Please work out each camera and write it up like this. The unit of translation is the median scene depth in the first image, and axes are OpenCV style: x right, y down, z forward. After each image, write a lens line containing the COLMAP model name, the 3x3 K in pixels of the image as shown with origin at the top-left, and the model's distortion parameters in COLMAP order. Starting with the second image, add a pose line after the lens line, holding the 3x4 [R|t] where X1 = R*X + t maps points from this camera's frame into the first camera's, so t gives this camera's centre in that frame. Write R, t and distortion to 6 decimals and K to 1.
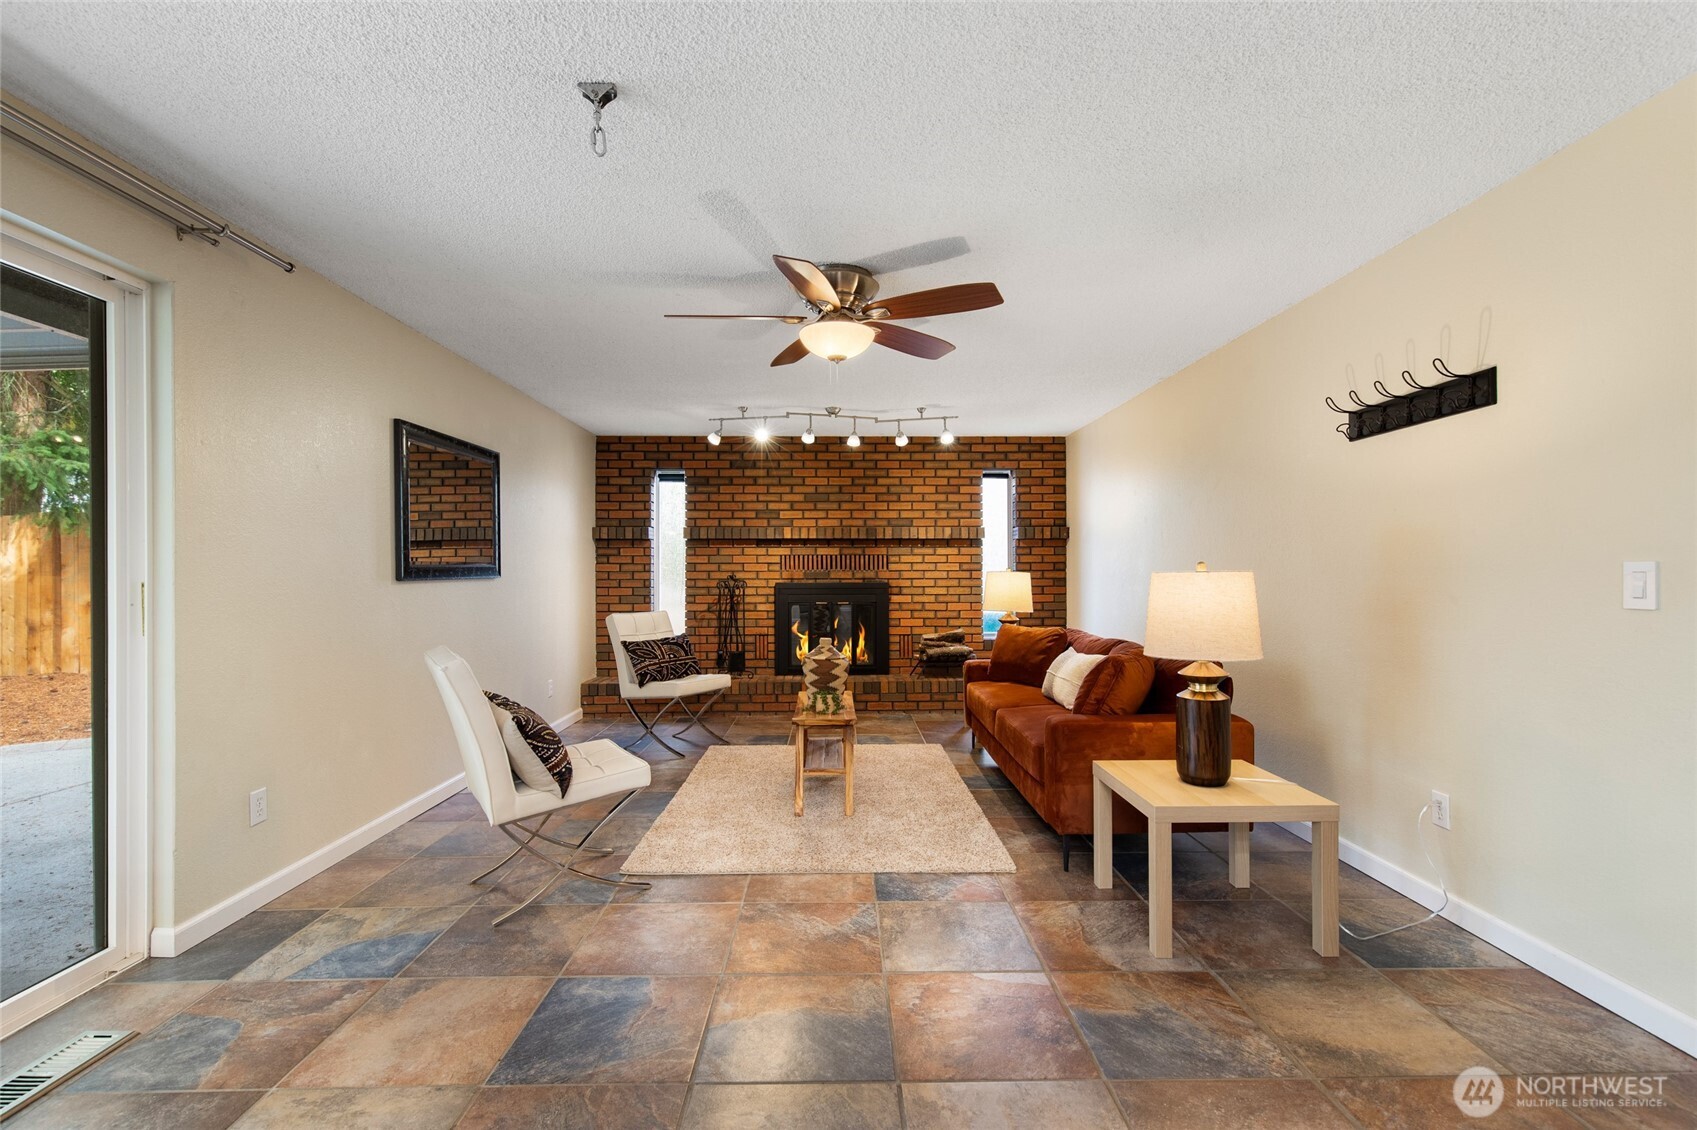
lens RADIAL K [[761.6, 0, 847.4], [0, 761.6, 575.3], [0, 0, 1]] dist [0.003265, 0.000138]
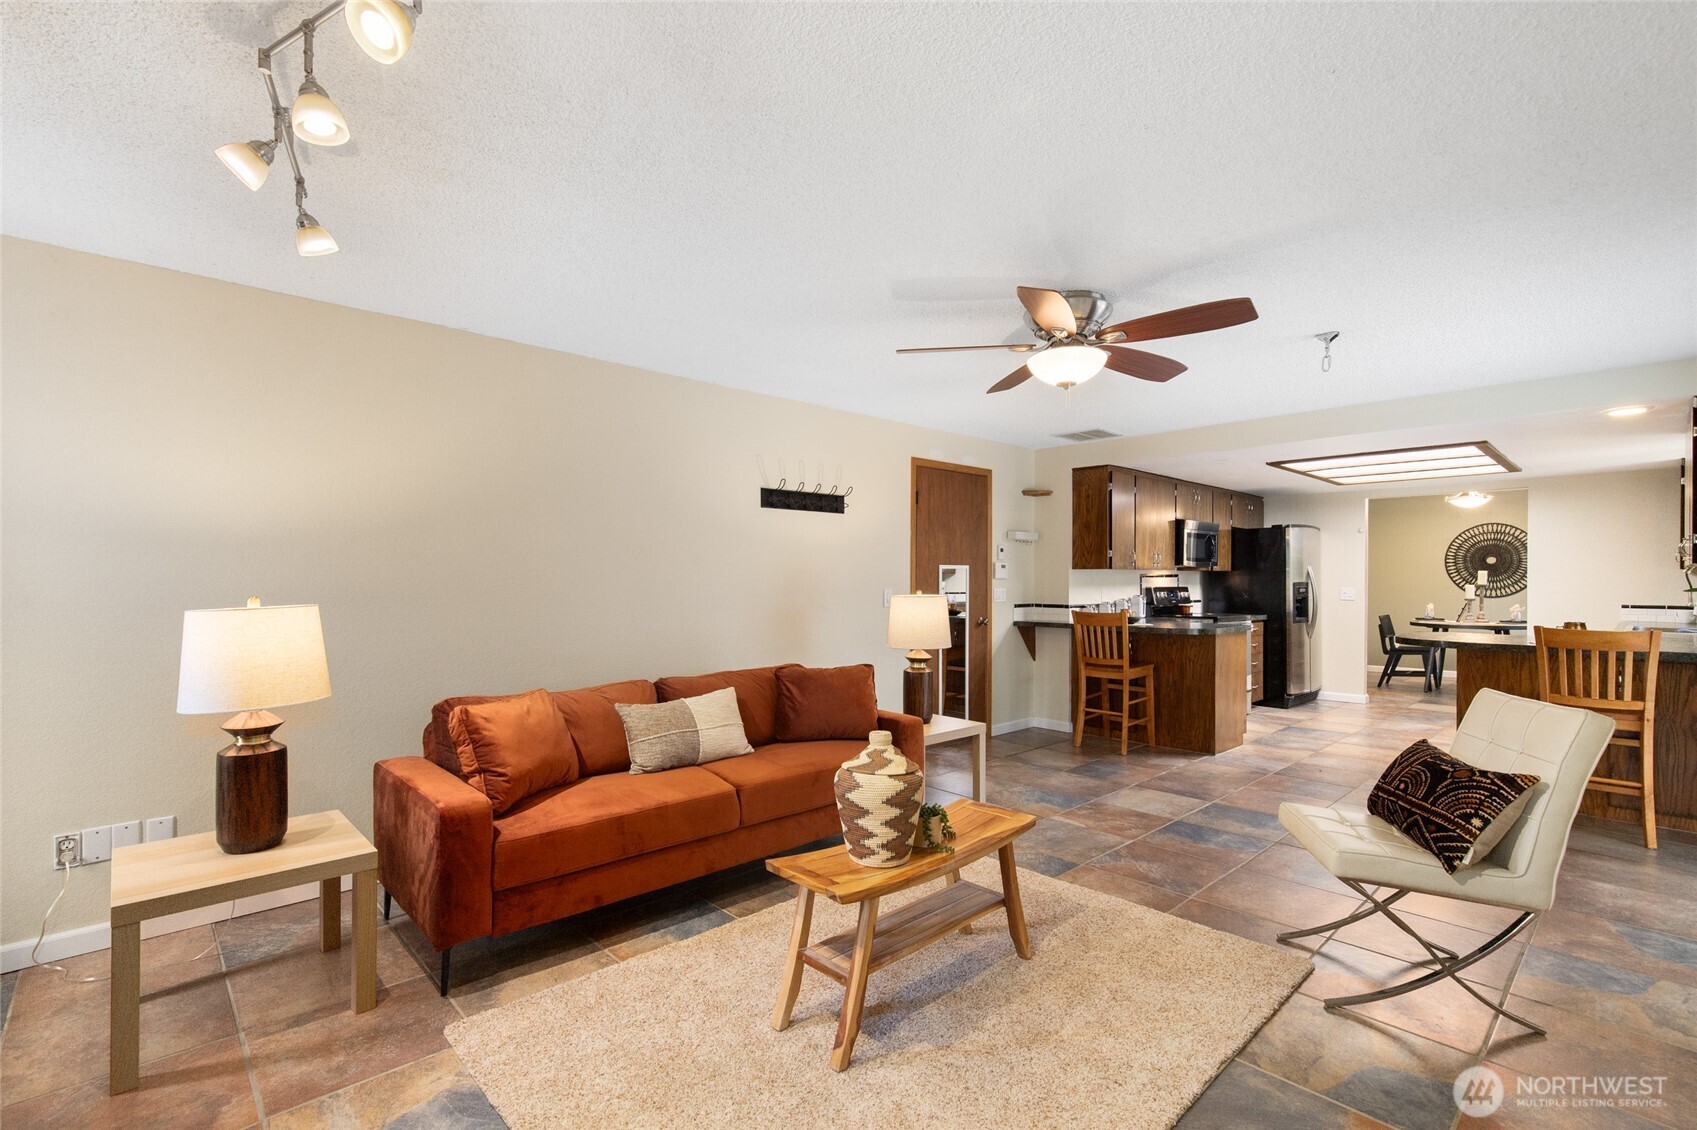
lens RADIAL K [[761.6, 0, 847.4], [0, 761.6, 575.3], [0, 0, 1]] dist [0.003265, 0.000138]
pose [[-0.671119, 0.006037, 0.741325, -0.692165], [0.002969, 0.999981, -0.005456, -0.042435], [-0.741344, -0.001461, -0.671124, 2.328234]]
